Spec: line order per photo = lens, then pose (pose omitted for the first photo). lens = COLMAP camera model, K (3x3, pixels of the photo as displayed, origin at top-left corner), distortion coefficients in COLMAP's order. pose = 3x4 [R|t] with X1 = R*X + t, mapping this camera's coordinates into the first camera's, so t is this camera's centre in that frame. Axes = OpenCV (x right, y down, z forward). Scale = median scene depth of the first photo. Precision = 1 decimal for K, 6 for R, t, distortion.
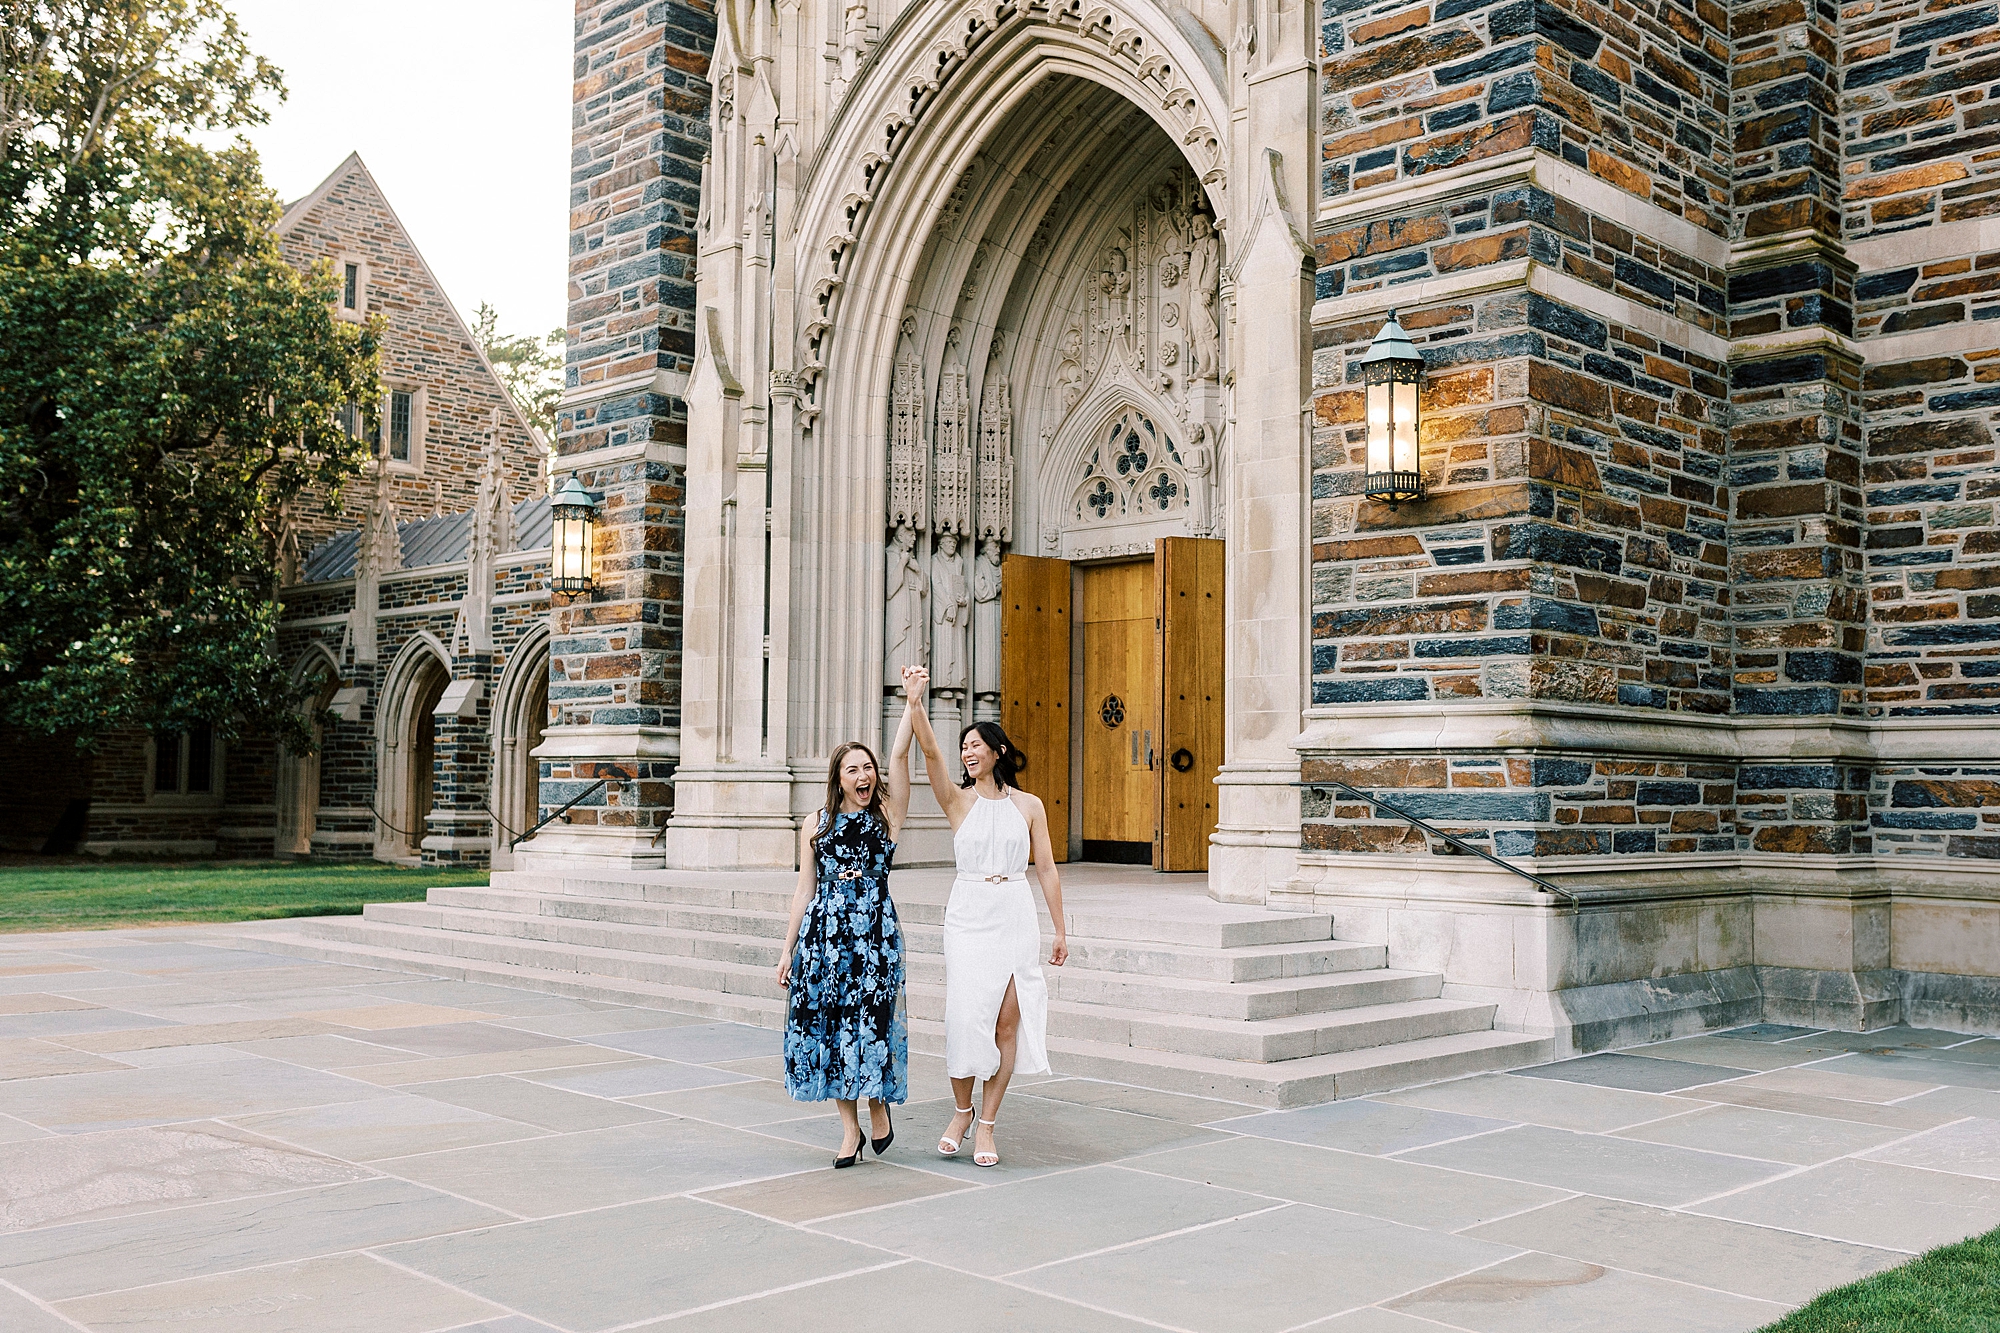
lens RADIAL K [[1979.6, 0, 1000.0], [0, 1979.6, 666.5], [0, 0, 1]] dist [0.005756, -0.001543]
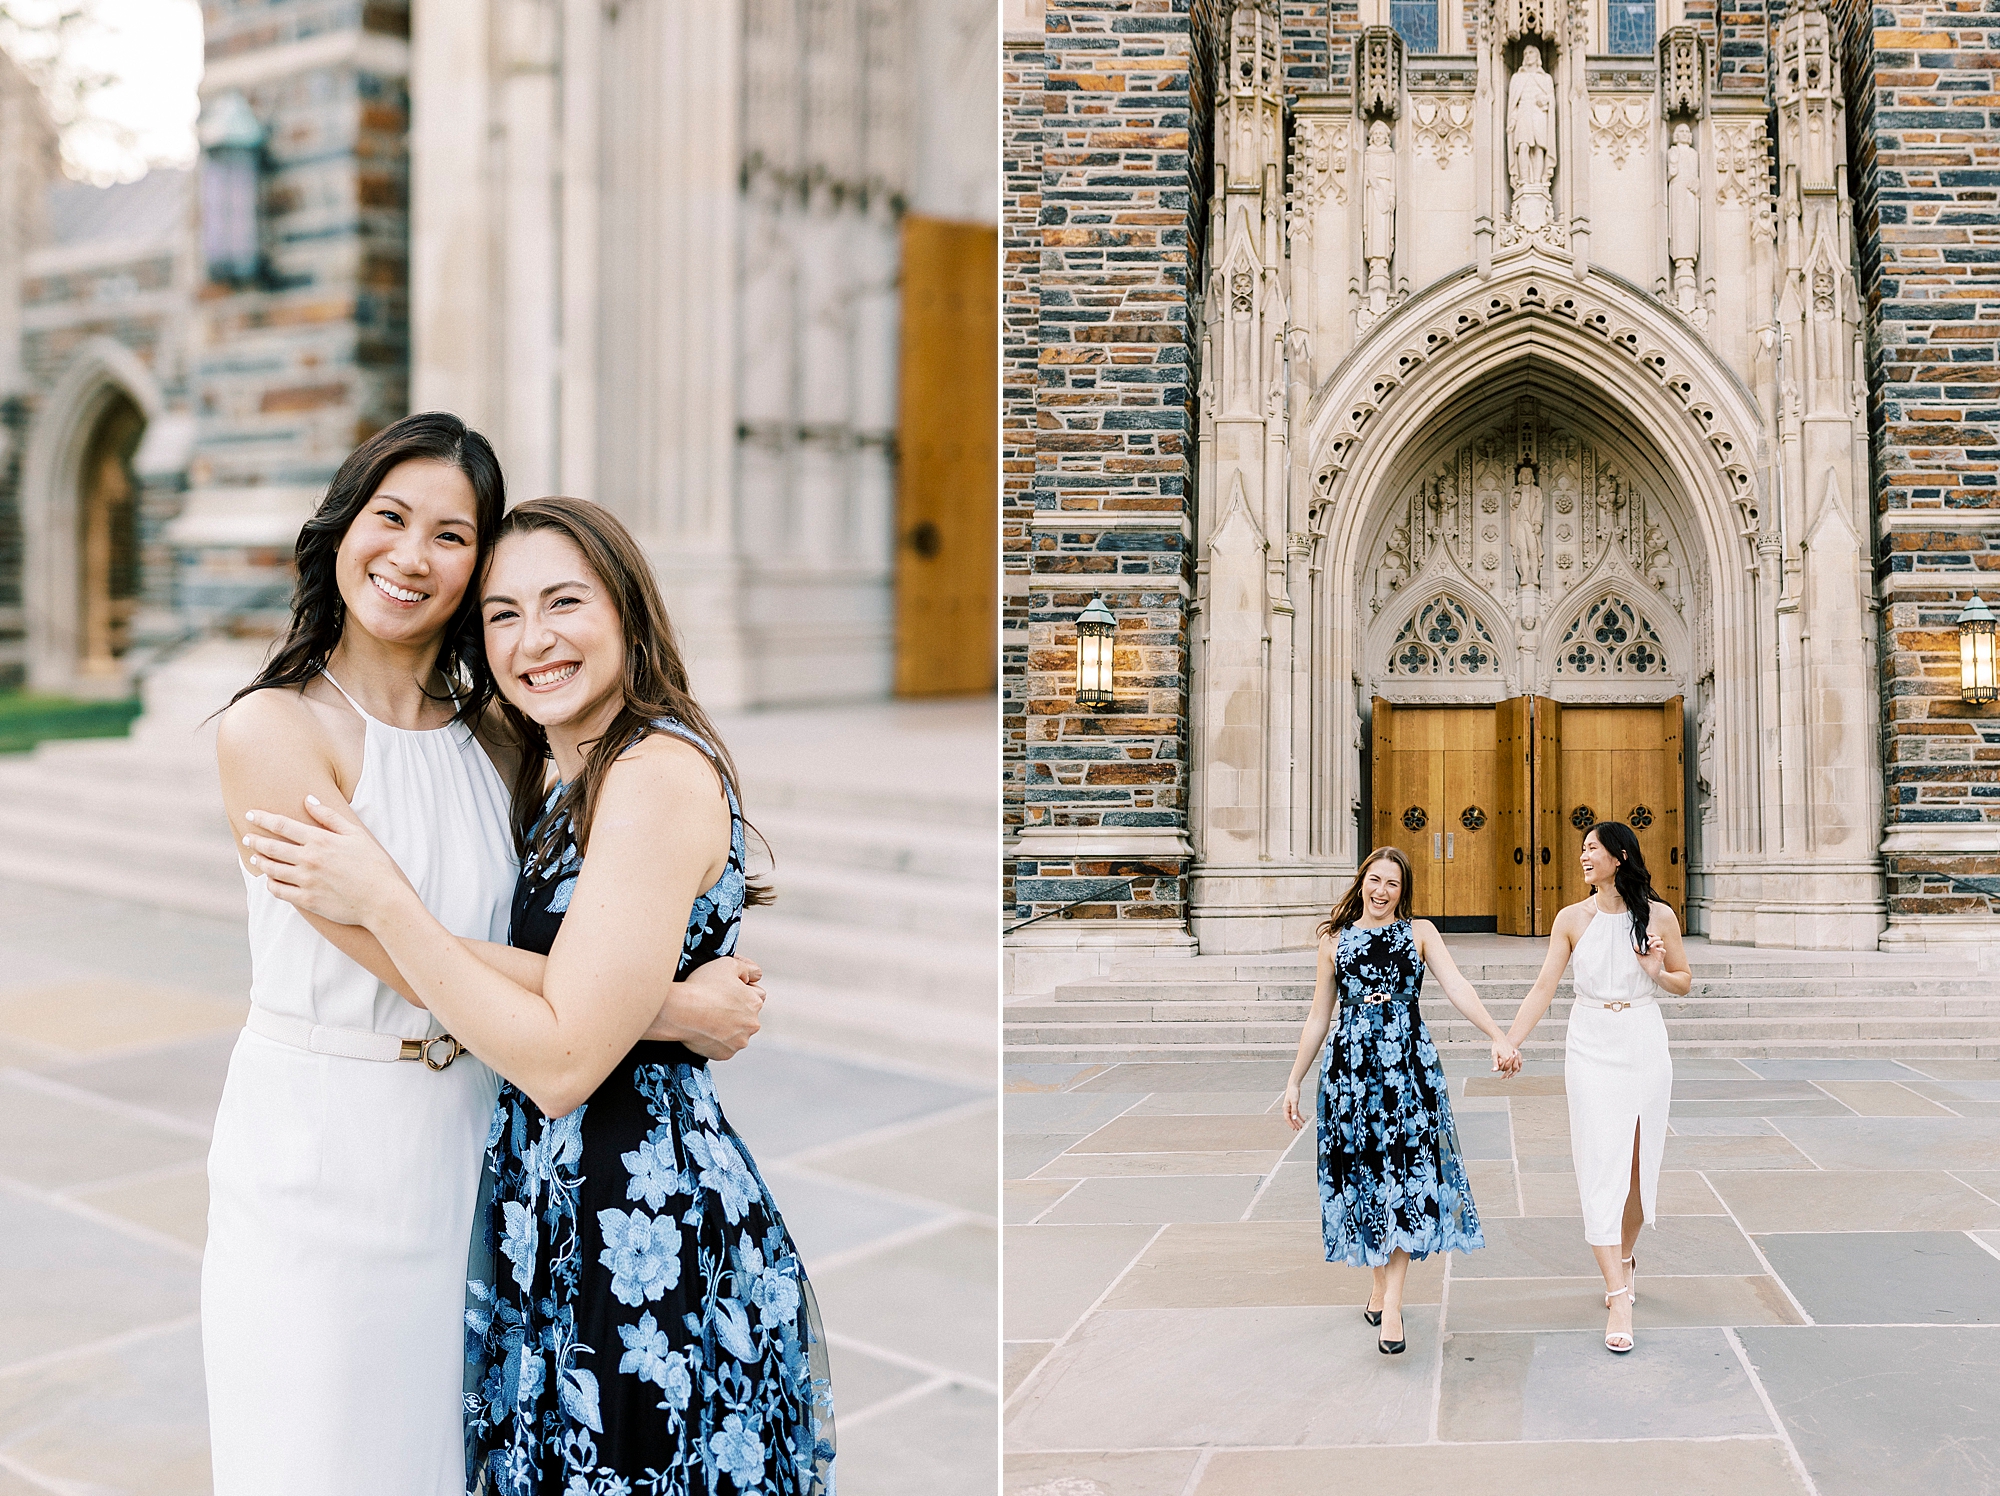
lens RADIAL K [[1459.6, 0, 1528.1], [0, 1459.6, 745.2], [0, 0, 1]] dist [-0.002065, -0.000109]
pose [[0.686694, 0.048459, 0.725330, -0.637038], [-0.033213, 0.998825, -0.035286, 0.005516], [-0.726188, 0.000140, 0.687497, 0.283769]]
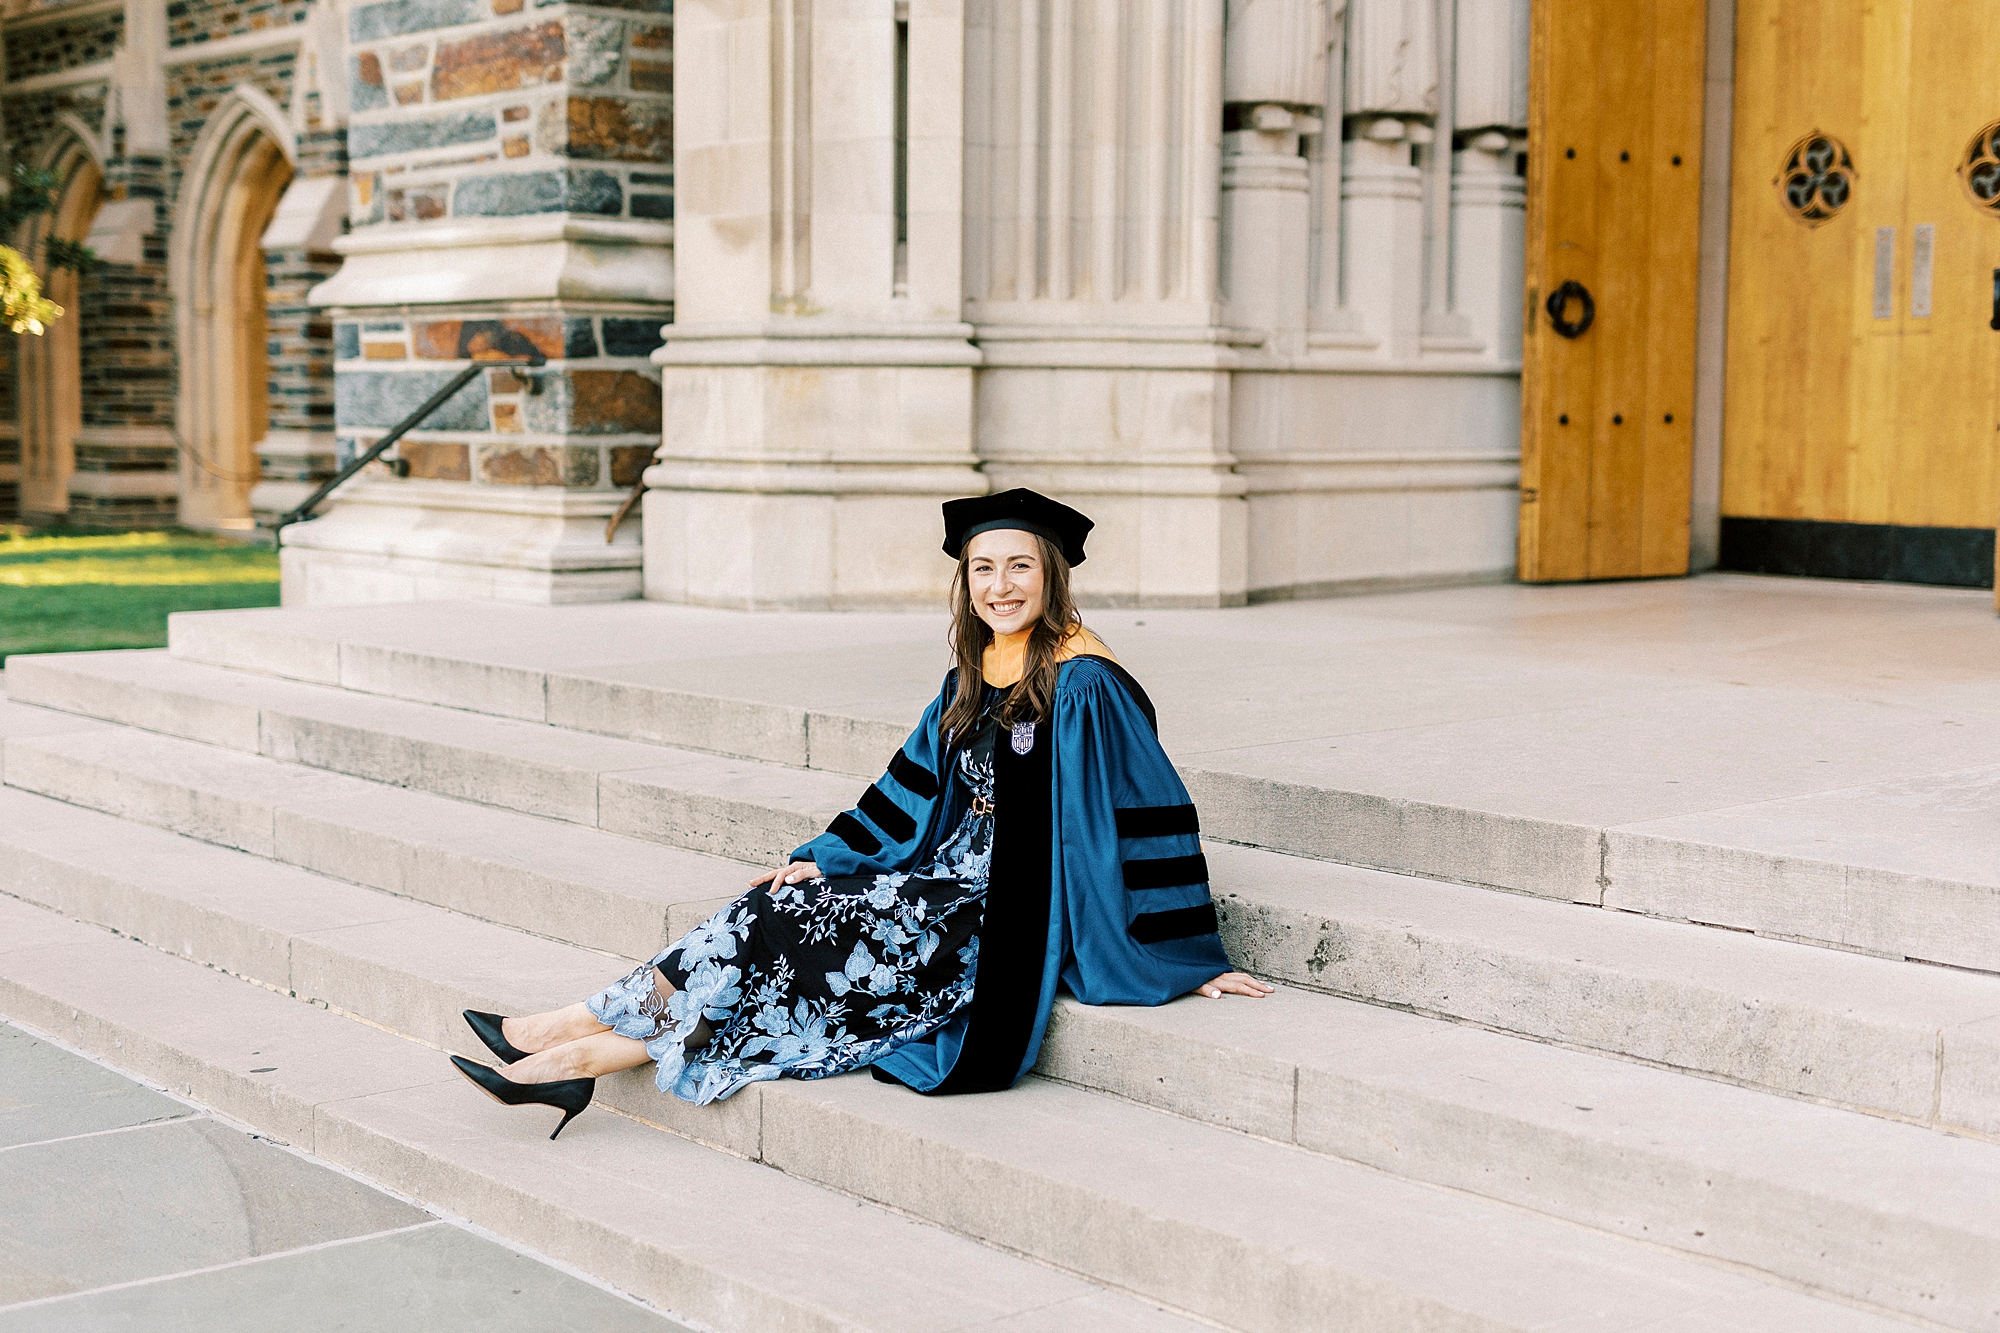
lens RADIAL K [[2914.4, 0, 1000.0], [0, 2914.4, 666.5], [0, 0, 1]] dist [0.003238, 0.003713]
pose [[0.996382, 0.004585, -0.084858, -0.053314], [0.008622, 0.987937, 0.154619, 0.028967], [0.084543, -0.154791, 0.984323, 0.448778]]
